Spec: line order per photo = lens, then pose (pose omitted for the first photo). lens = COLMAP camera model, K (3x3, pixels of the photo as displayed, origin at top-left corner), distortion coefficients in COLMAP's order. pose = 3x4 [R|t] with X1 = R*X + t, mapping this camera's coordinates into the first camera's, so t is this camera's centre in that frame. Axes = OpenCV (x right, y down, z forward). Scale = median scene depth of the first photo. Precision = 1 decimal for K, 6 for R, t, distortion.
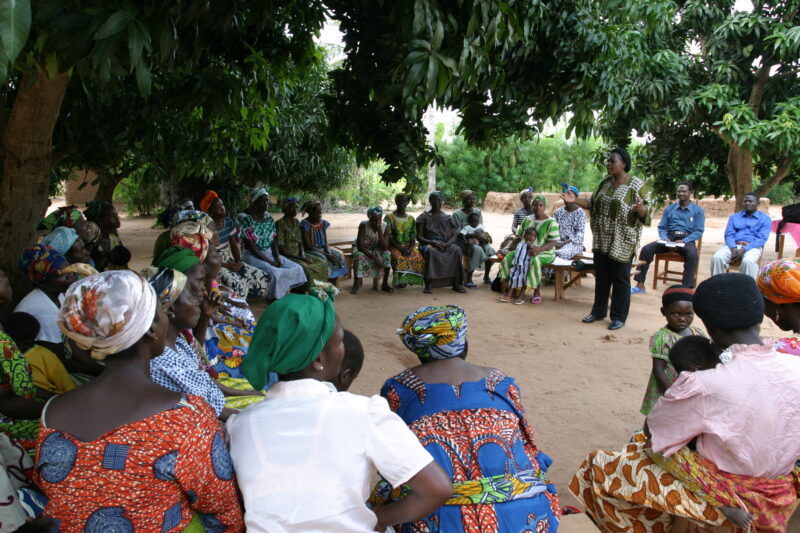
lens RADIAL K [[612.3, 0, 400.0], [0, 612.3, 266.5], [0, 0, 1]] dist [-0.066056, 0.008613]
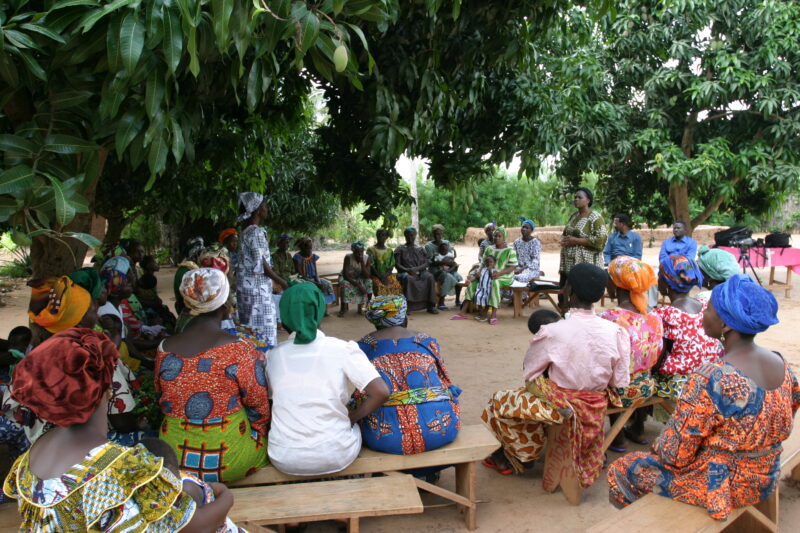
lens RADIAL K [[612.3, 0, 400.0], [0, 612.3, 266.5], [0, 0, 1]] dist [-0.066056, 0.008613]
pose [[0.999568, -0.024311, 0.016546, 0.020018], [0.025289, 0.997774, -0.061713, 0.025072], [-0.015009, 0.062105, 0.997957, -0.166259]]
